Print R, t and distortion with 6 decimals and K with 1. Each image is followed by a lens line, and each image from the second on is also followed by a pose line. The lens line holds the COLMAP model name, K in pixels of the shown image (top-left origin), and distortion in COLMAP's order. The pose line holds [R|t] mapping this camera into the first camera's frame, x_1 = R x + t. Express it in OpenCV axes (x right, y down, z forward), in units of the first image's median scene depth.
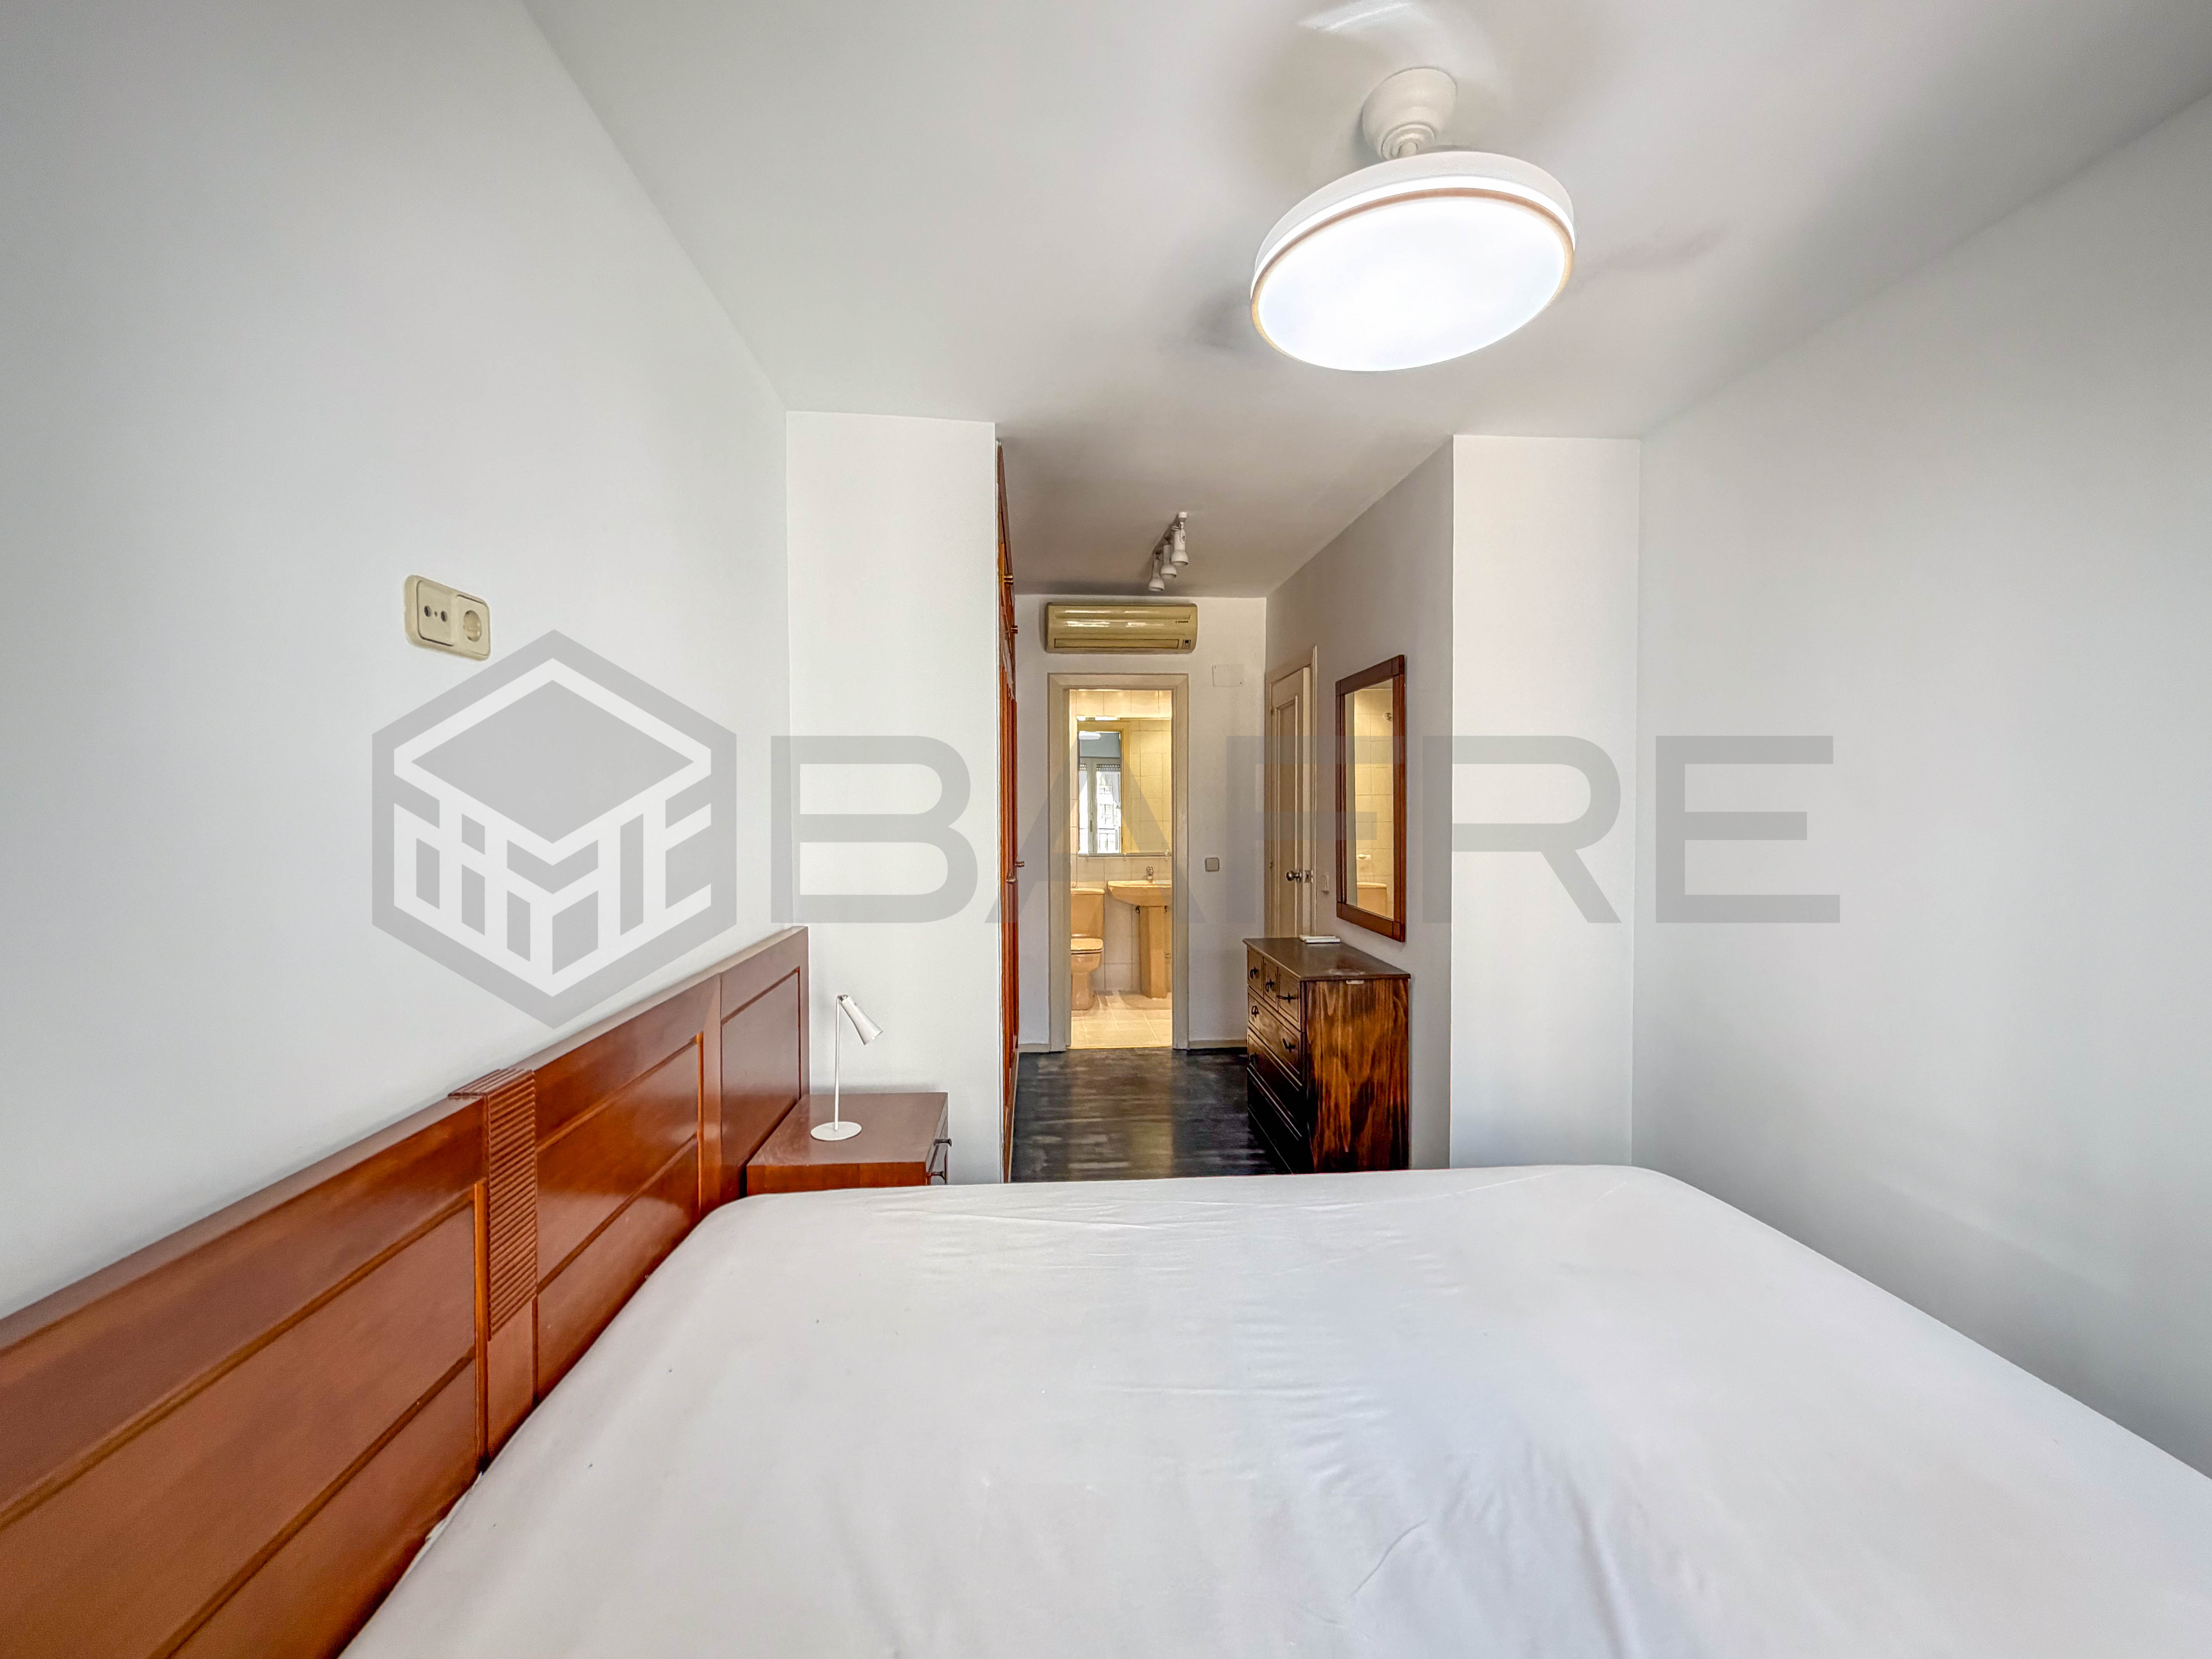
lens RADIAL K [[904.4, 0, 1106.0], [0, 904.4, 829.5], [0, 0, 1]] dist [-0.000621, 0.000153]
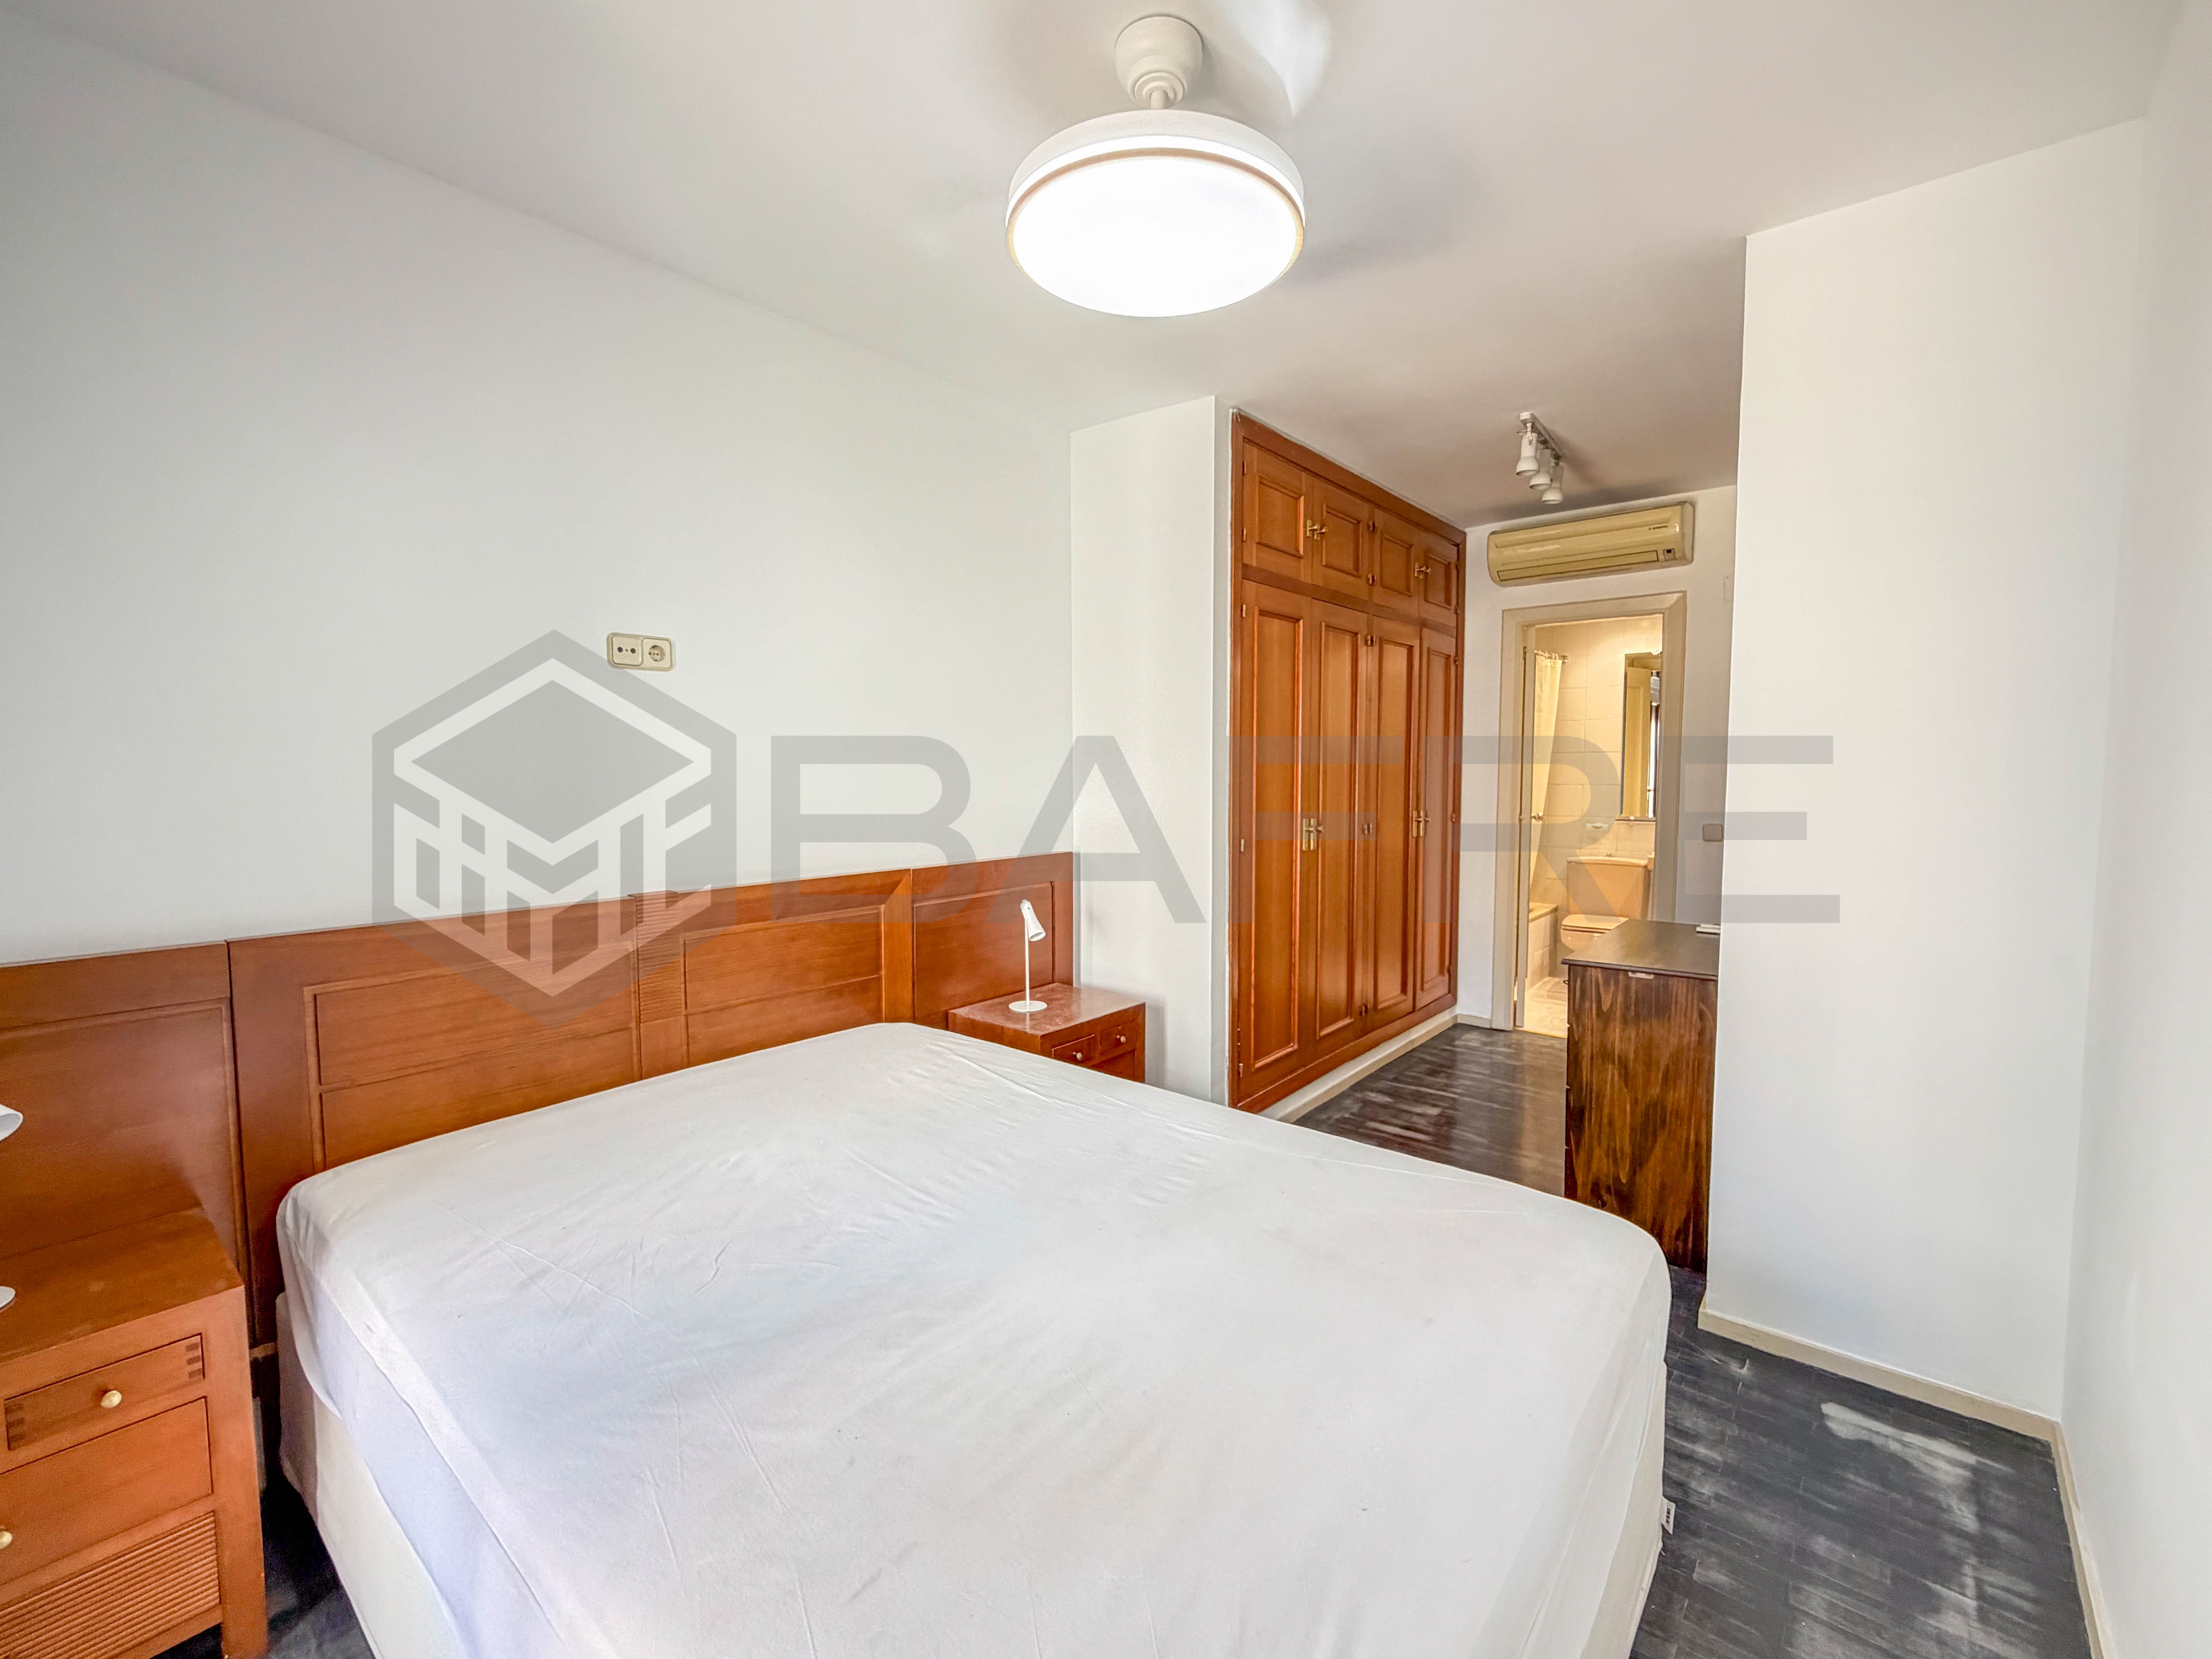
lens RADIAL K [[935.8, 0, 1106.0], [0, 935.8, 829.5], [0, 0, 1]] dist [-0.001272, 0.000957]
pose [[0.725365, 0.049303, -0.686596, 0.490127], [-0.020234, 0.998528, 0.050326, 0.008845], [0.688067, -0.022612, 0.725295, 0.082488]]
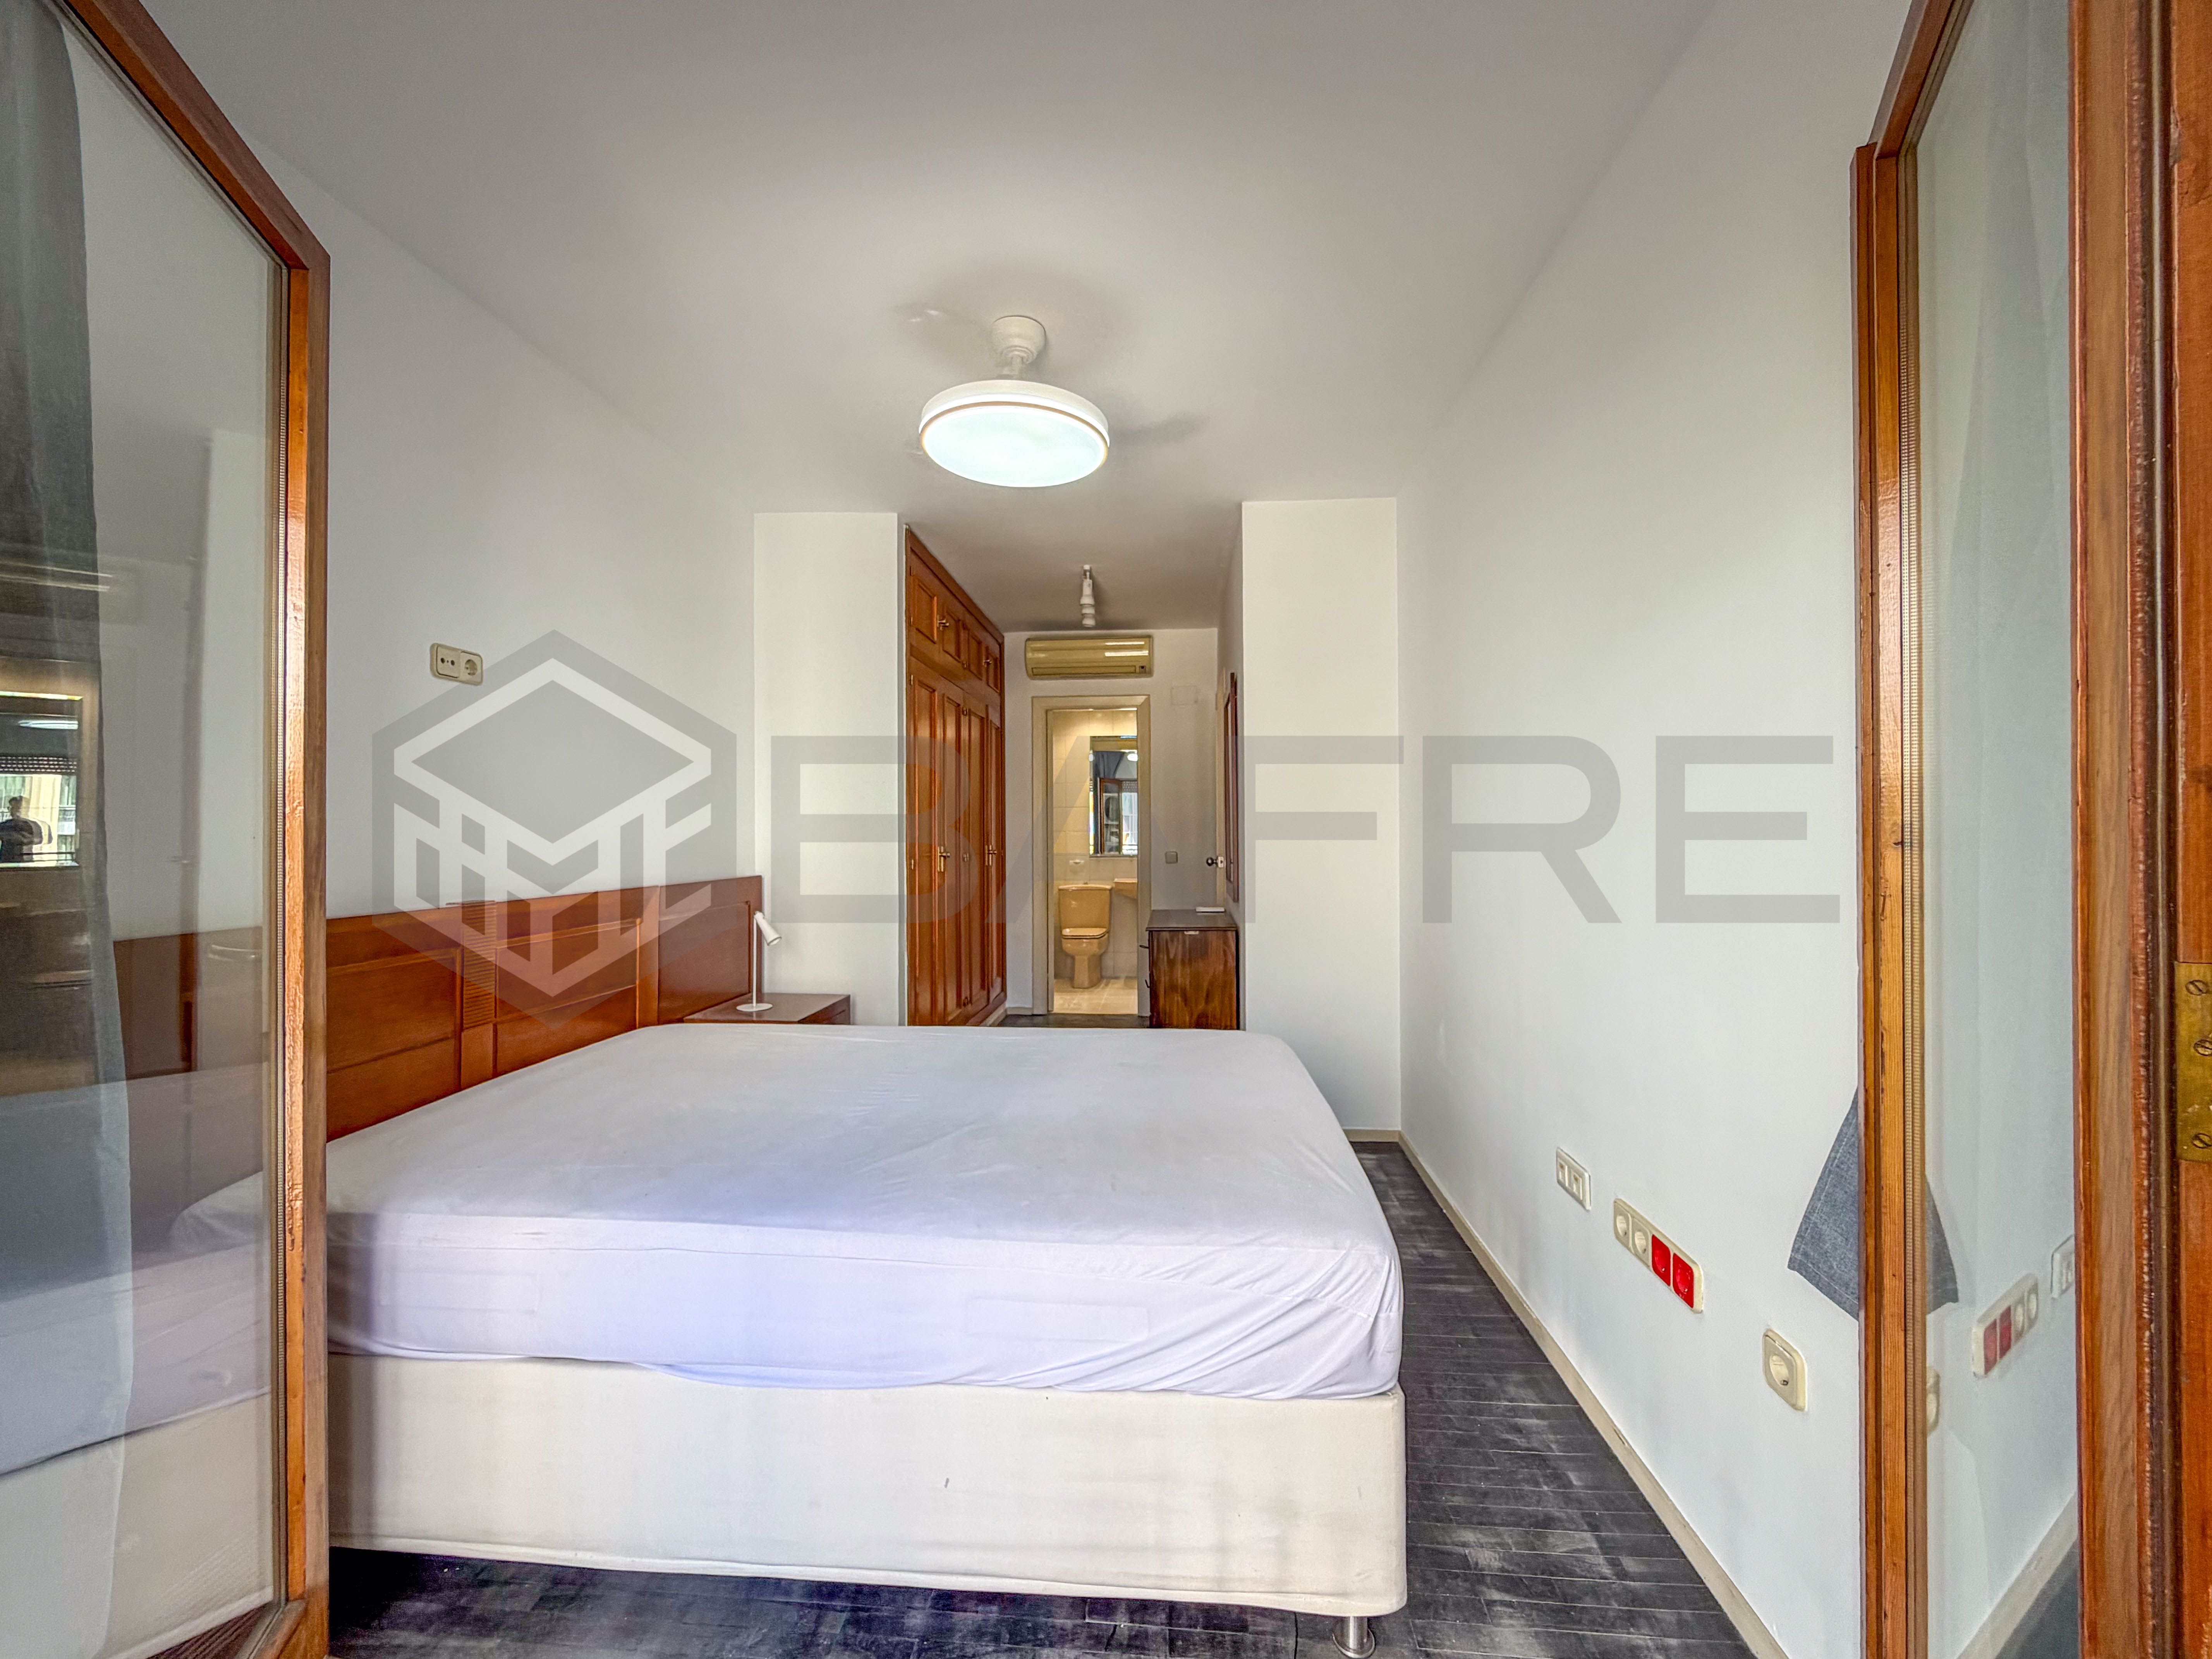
lens RADIAL K [[890.7, 0, 1106.0], [0, 890.7, 829.5], [0, 0, 1]] dist [-0.001159, 0.000355]
pose [[0.989675, -0.000751, -0.143329, 0.334051], [-0.003651, 0.999530, -0.030448, 0.063167], [0.143284, 0.030657, 0.989207, -0.245725]]
